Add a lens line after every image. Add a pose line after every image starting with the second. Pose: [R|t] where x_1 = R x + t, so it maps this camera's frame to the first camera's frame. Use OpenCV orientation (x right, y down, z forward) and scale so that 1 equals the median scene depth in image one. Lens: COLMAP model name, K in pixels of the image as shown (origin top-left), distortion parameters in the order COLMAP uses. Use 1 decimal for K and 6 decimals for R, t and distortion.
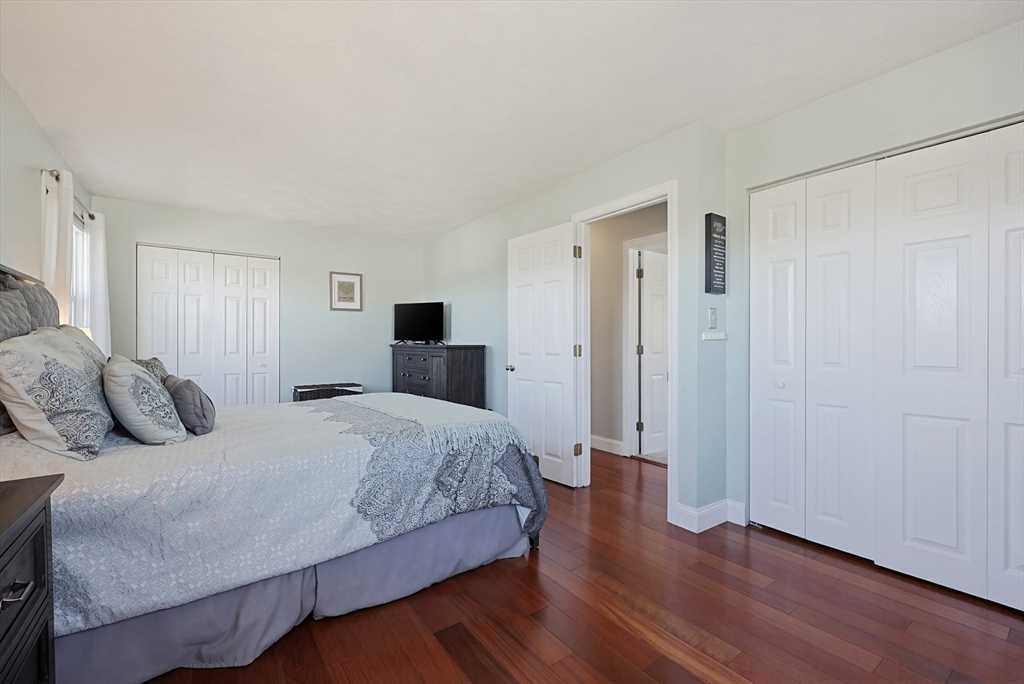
lens RADIAL K [[474.4, 0, 505.5], [0, 474.4, 346.5], [0, 0, 1]] dist [-0.010611, -0.000285]
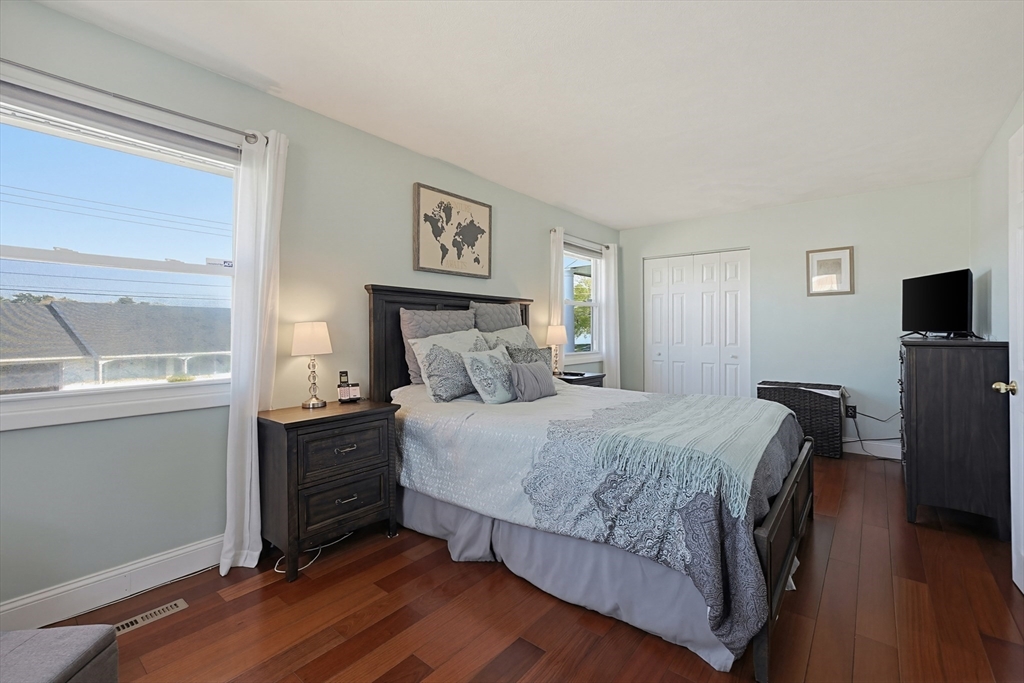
lens RADIAL K [[441.1, 0, 506.0], [0, 441.1, 333.4], [0, 0, 1]] dist [-0.007788, 0.001044]
pose [[0.220970, 0.002283, -0.975278, 0.613859], [-0.001670, 0.999997, 0.001962, -0.022712], [0.975279, 0.001195, 0.220974, 0.646683]]
